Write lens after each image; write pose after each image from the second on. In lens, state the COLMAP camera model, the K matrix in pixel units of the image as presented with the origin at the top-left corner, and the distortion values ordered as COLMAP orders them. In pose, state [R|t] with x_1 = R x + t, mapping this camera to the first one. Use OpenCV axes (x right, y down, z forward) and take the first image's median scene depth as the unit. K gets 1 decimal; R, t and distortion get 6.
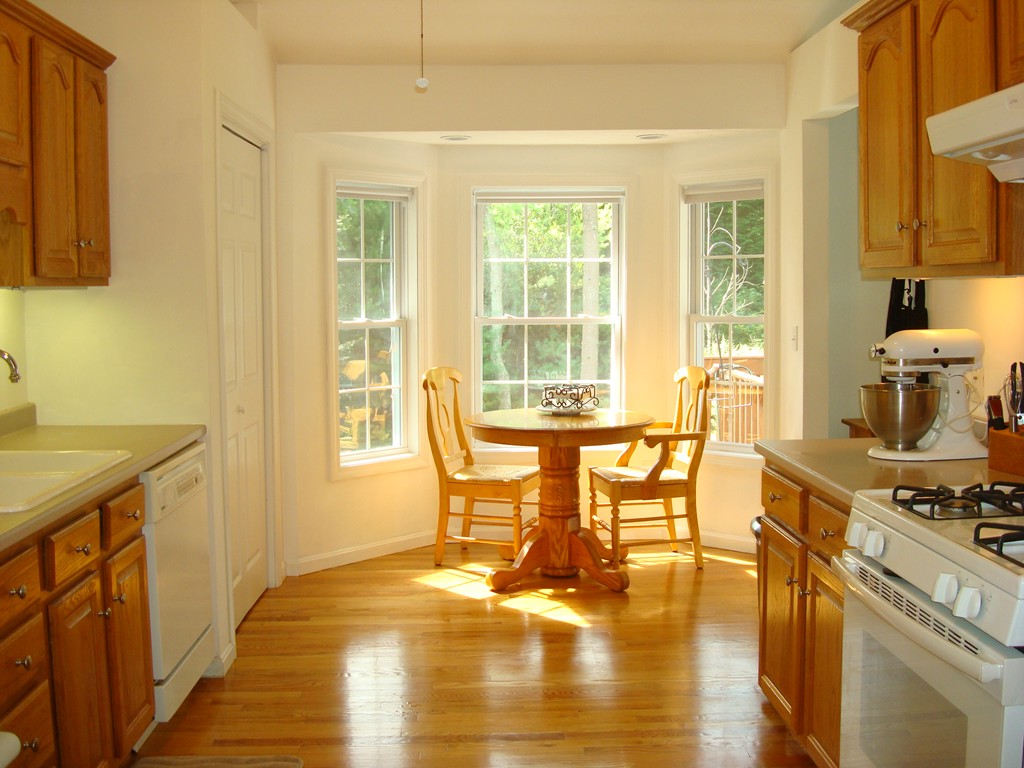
lens RADIAL K [[1098.6, 0, 510.1], [0, 1098.6, 381.6], [0, 0, 1]] dist [-0.105892, 0.000000]
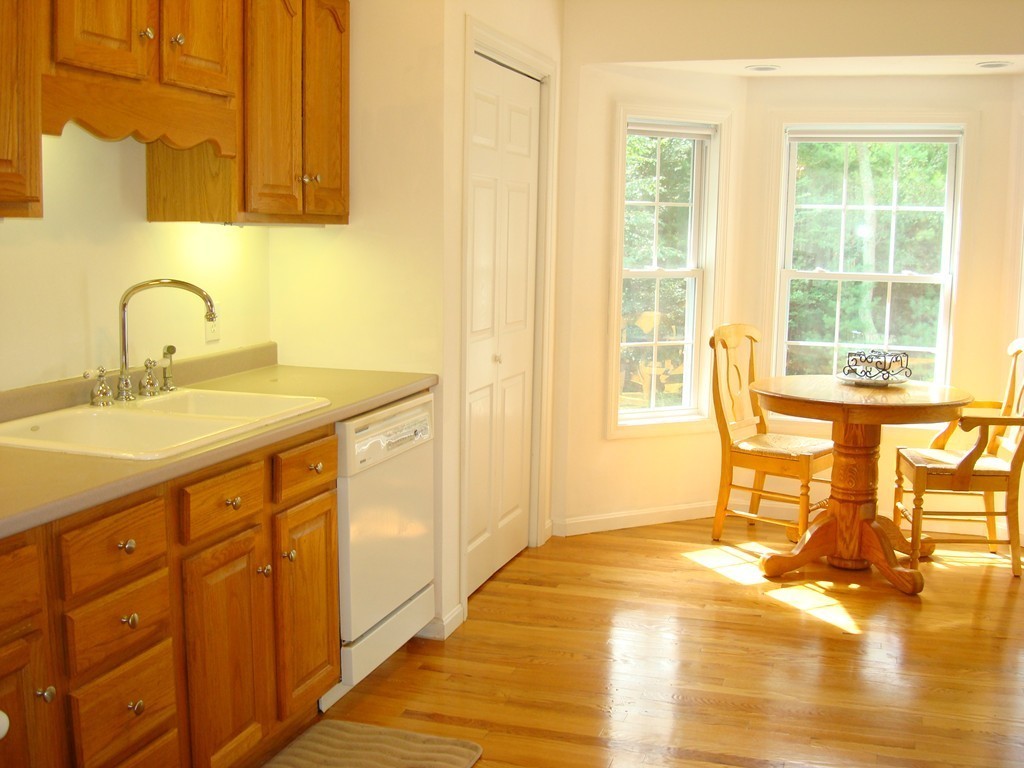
lens RADIAL K [[1098.6, 0, 507.7], [0, 1098.6, 386.3], [0, 0, 1]] dist [-0.105892, 0.000000]
pose [[0.940288, 0.066567, -0.333807, 0.070289], [-0.049014, 0.996949, 0.060745, -0.007846], [0.336832, -0.040757, 0.940682, 0.093471]]
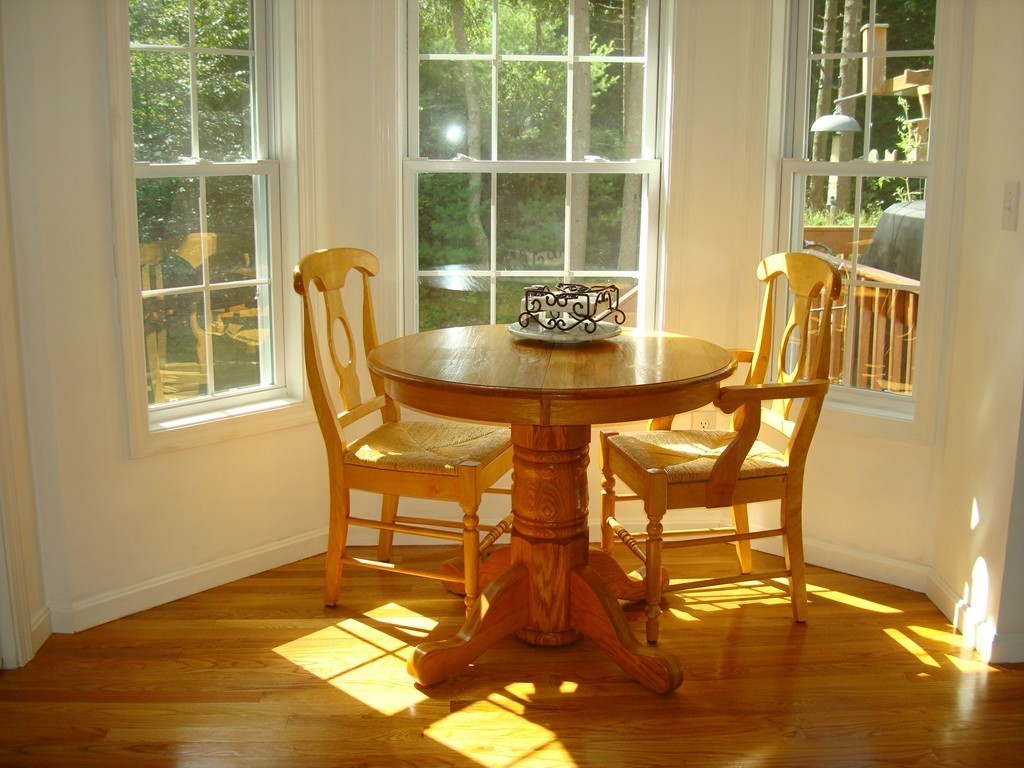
lens RADIAL K [[1098.6, 0, 516.3], [0, 1098.6, 387.3], [0, 0, 1]] dist [-0.105892, 0.000000]
pose [[0.999701, 0.009168, 0.022681, 0.016201], [-0.012080, 0.991206, 0.131773, -0.019002], [-0.021274, -0.132007, 0.991020, 0.485438]]
